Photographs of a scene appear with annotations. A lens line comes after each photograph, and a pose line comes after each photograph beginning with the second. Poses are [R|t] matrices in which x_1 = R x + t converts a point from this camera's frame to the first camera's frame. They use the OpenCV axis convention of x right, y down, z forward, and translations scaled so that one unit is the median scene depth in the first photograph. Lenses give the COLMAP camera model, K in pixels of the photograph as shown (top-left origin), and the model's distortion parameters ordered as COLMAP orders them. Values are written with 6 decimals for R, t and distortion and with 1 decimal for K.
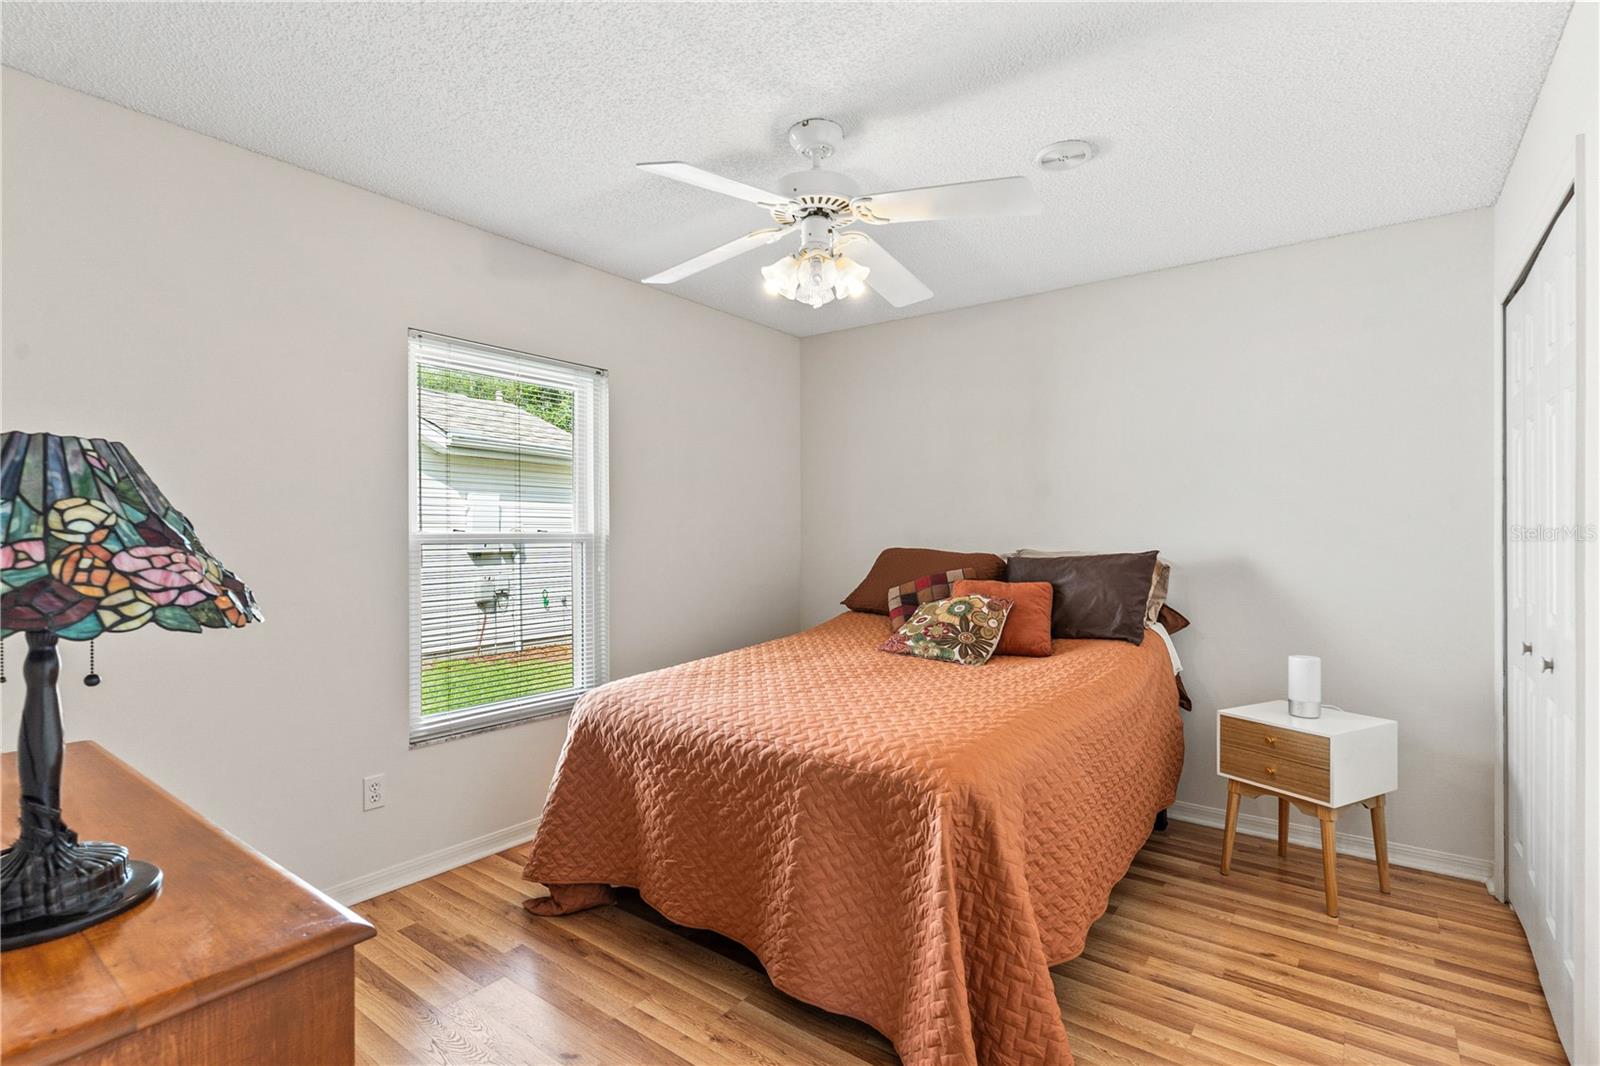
lens RADIAL K [[770.6, 0, 798.3], [0, 770.6, 542.3], [0, 0, 1]] dist [0.001716, -0.001106]
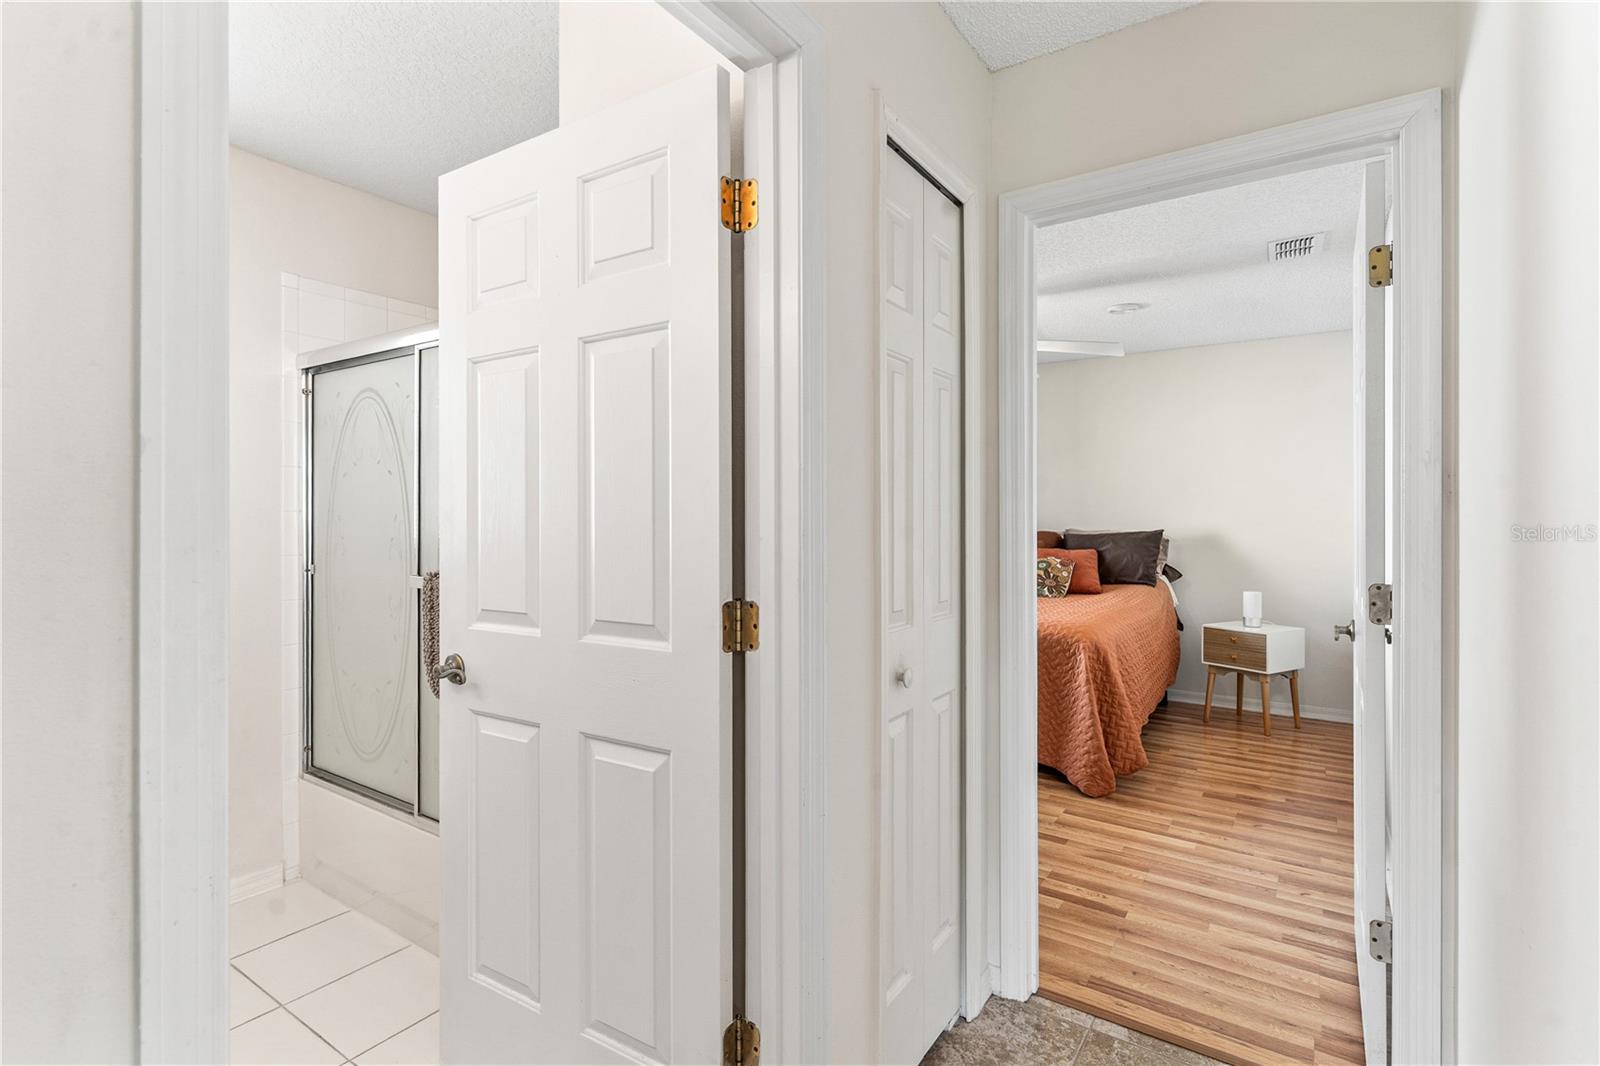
lens RADIAL K [[770.6, 0, 800.7], [0, 770.6, 518.6], [0, 0, 1]] dist [0.001716, -0.001106]
pose [[0.998774, 0.007027, 0.049000, -0.398715], [-0.006652, 0.999947, -0.007796, 0.005862], [-0.049052, 0.007460, 0.998768, -0.613264]]
